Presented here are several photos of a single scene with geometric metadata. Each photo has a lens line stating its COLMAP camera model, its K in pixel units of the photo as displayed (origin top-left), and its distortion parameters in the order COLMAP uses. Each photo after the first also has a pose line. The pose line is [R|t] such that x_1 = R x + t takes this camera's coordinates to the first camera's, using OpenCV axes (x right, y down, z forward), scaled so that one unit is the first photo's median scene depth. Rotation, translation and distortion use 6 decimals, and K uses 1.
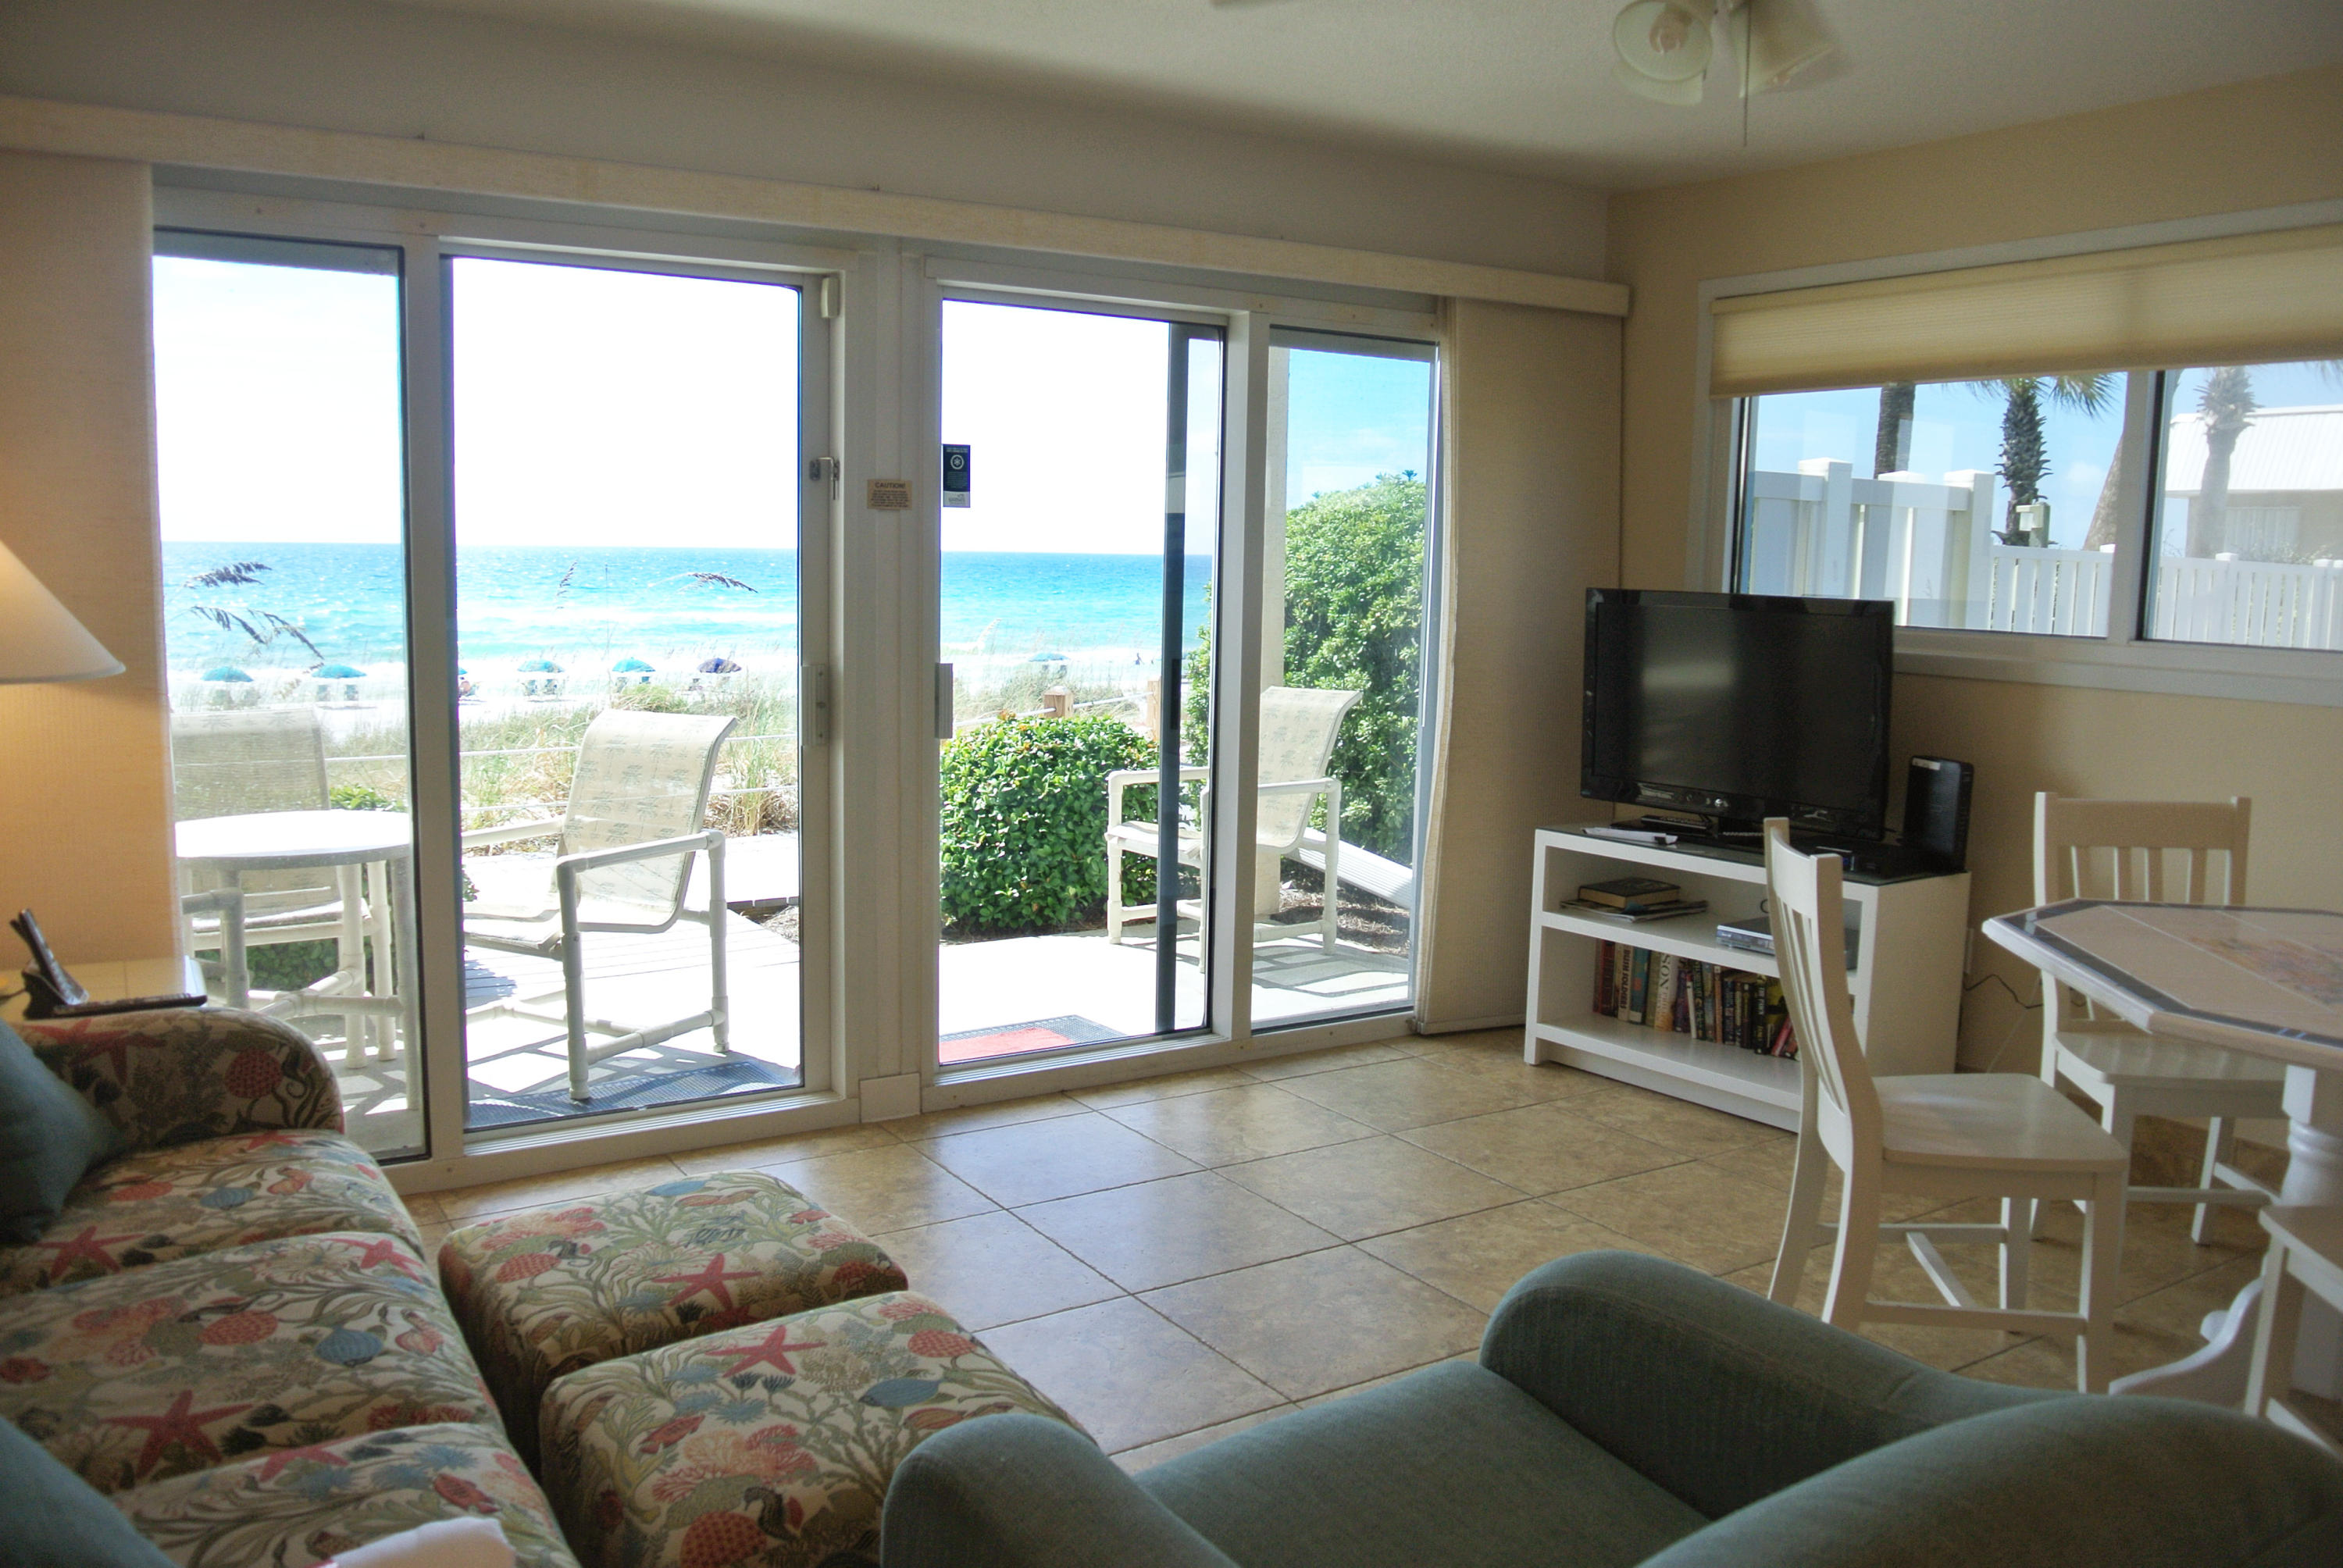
lens RADIAL K [[1817.1, 0, 1212.4], [0, 1817.1, 806.1], [0, 0, 1]] dist [-0.090906, 0.038062]
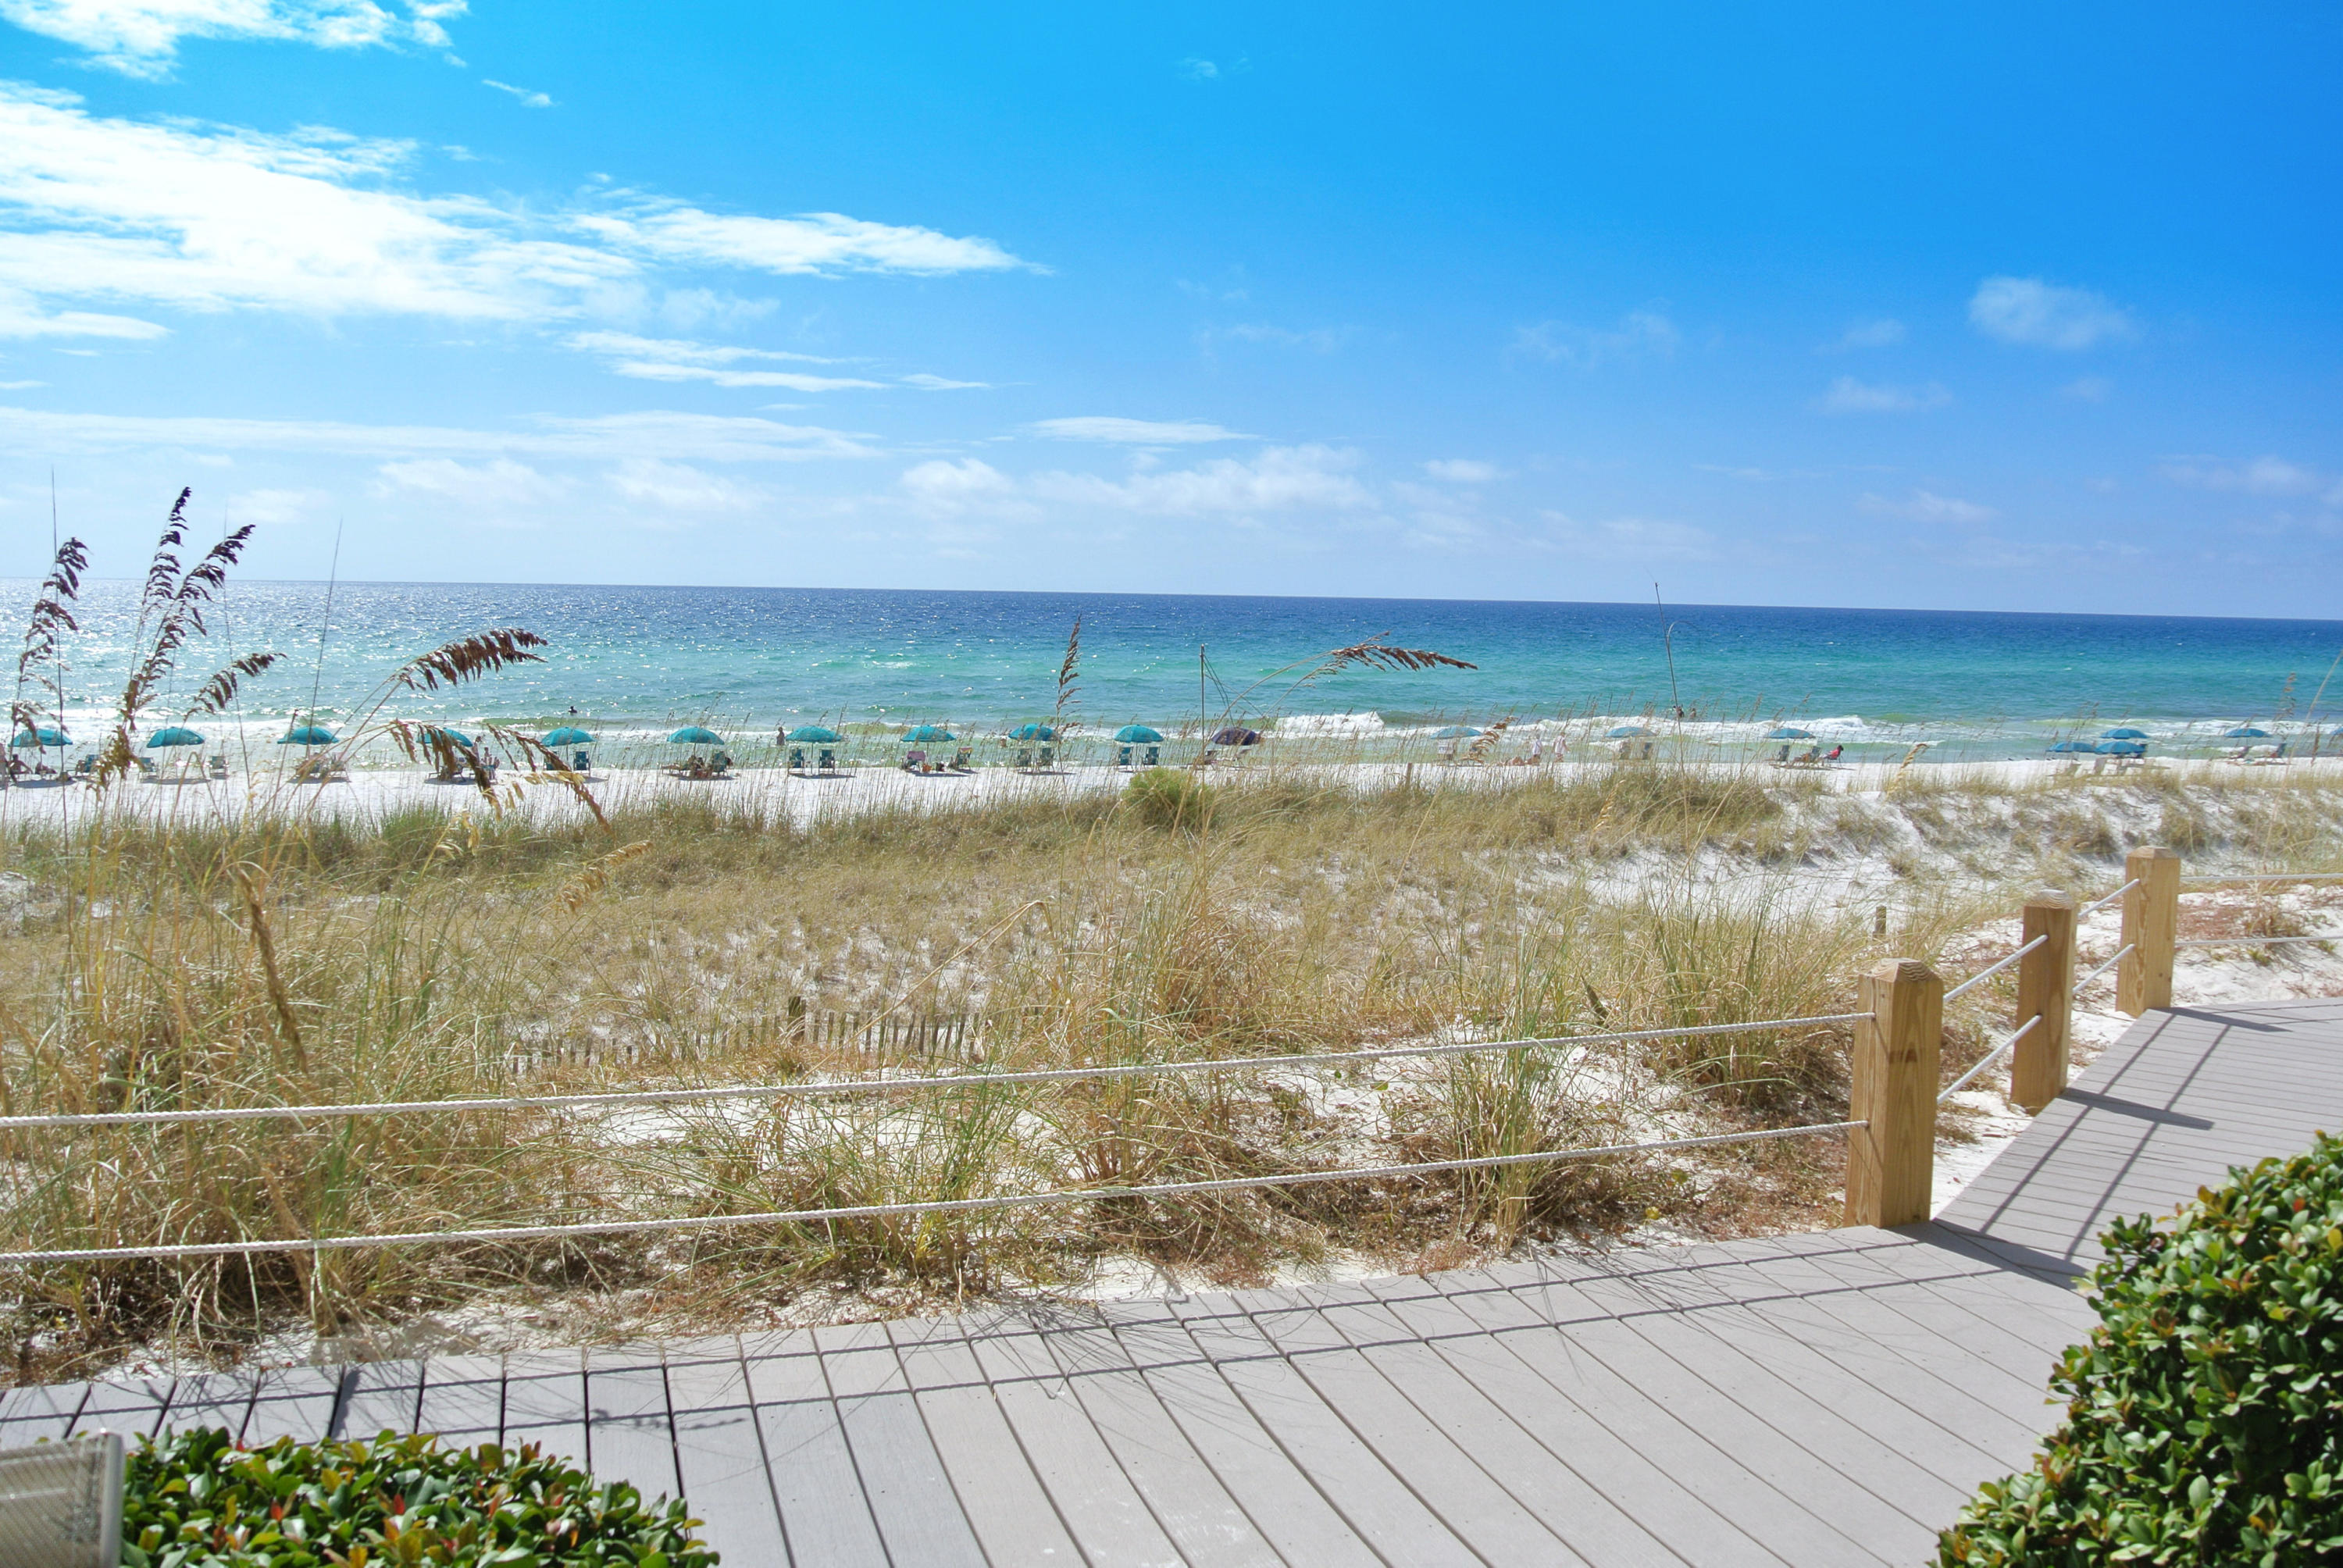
lens RADIAL K [[2078.3, 0, 1197.1], [0, 2078.3, 805.0], [0, 0, 1]] dist [-0.068339, 0.022730]
pose [[0.961398, 0.025742, -0.273956, -0.252038], [-0.037035, 0.998661, -0.036131, -0.096361], [0.272659, 0.044882, 0.961063, 0.626436]]
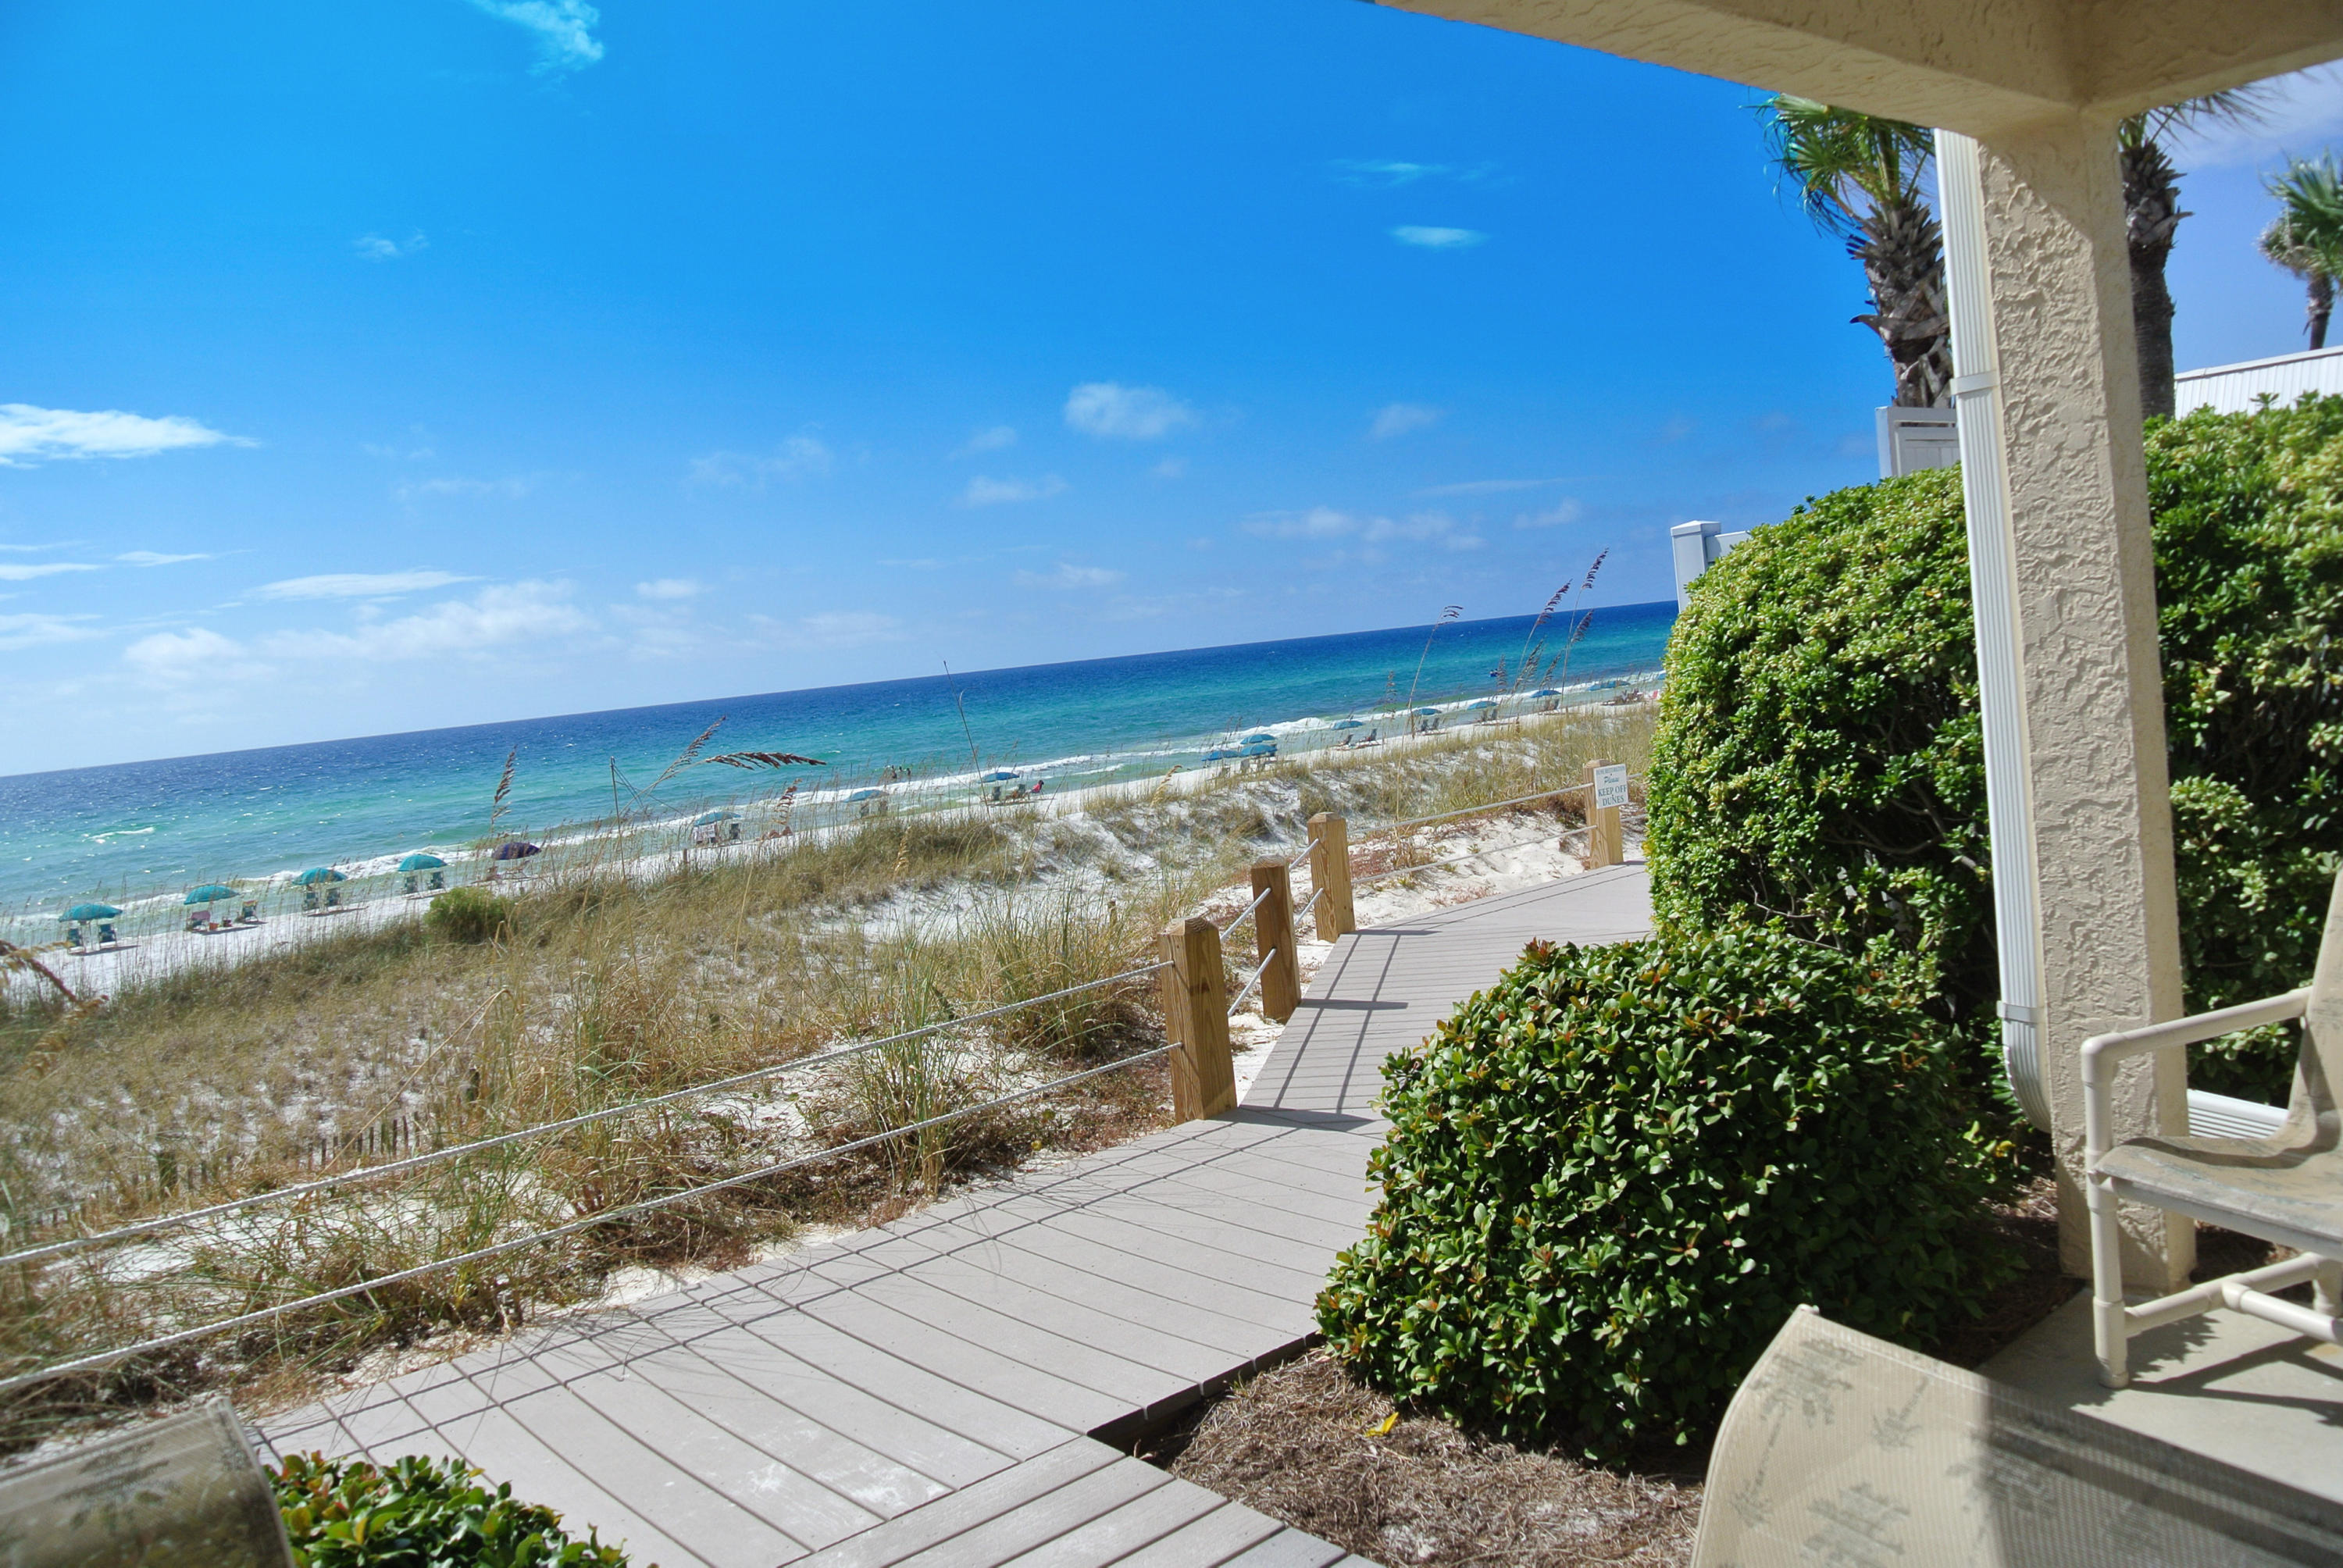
lens RADIAL K [[1817.1, 0, 1183.6], [0, 1817.1, 796.7], [0, 0, 1]] dist [-0.090906, 0.038062]
pose [[0.986065, -0.129962, 0.103850, -0.292107], [0.136064, 0.989228, -0.053983, -0.087919], [-0.095715, 0.067361, 0.993127, 0.547552]]
